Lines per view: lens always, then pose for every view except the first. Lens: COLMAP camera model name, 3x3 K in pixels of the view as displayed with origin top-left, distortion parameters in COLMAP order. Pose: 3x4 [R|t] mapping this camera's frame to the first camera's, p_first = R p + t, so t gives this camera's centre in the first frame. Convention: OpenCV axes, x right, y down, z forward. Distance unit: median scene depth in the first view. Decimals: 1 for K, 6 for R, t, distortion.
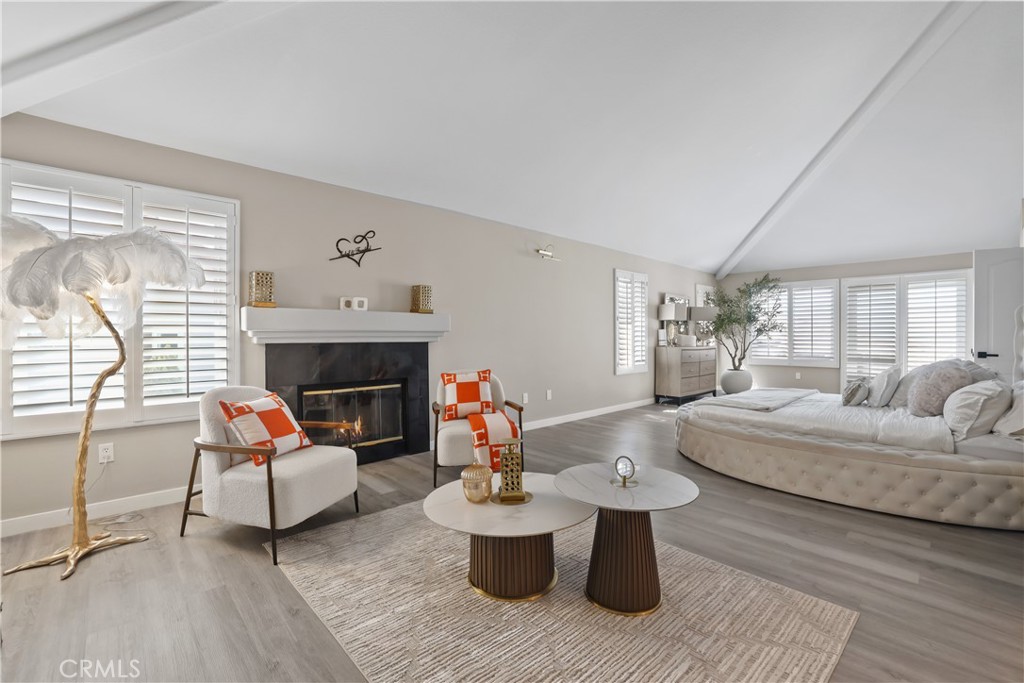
lens RADIAL K [[449.1, 0, 512.0], [0, 449.1, 341.5], [0, 0, 1]] dist [-0.000071, -0.000002]
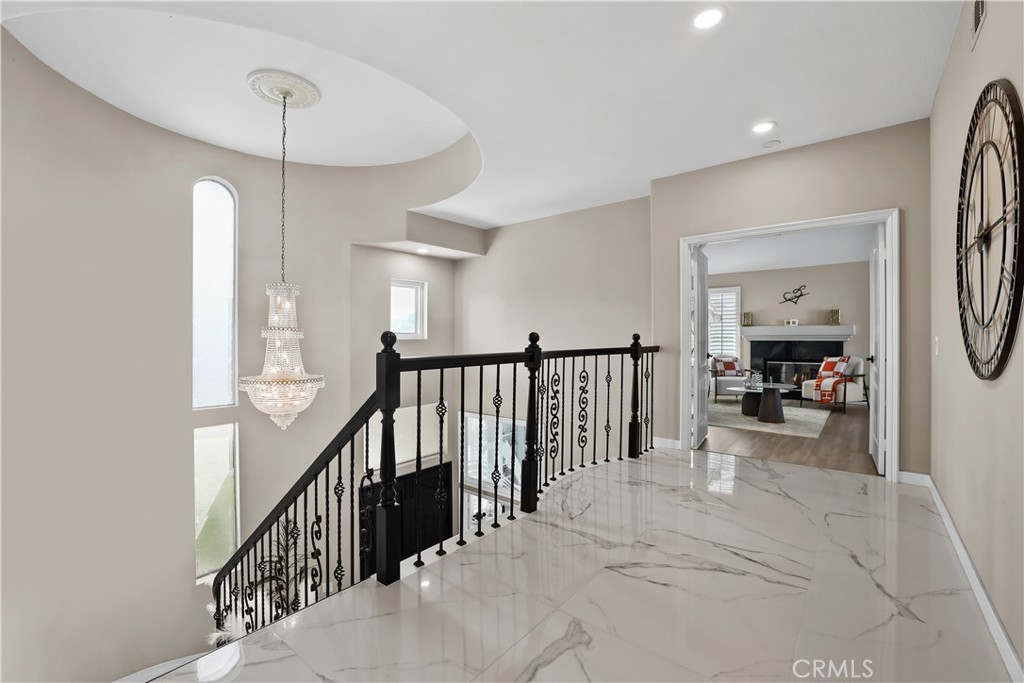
lens RADIAL K [[449.1, 0, 512.0], [0, 449.1, 341.5], [0, 0, 1]] dist [-0.000071, -0.000002]
pose [[0.159294, 0.003486, -0.987225, 1.543599], [-0.006689, 0.999975, 0.002452, 0.009574], [0.987208, 0.006213, 0.159314, -0.643900]]
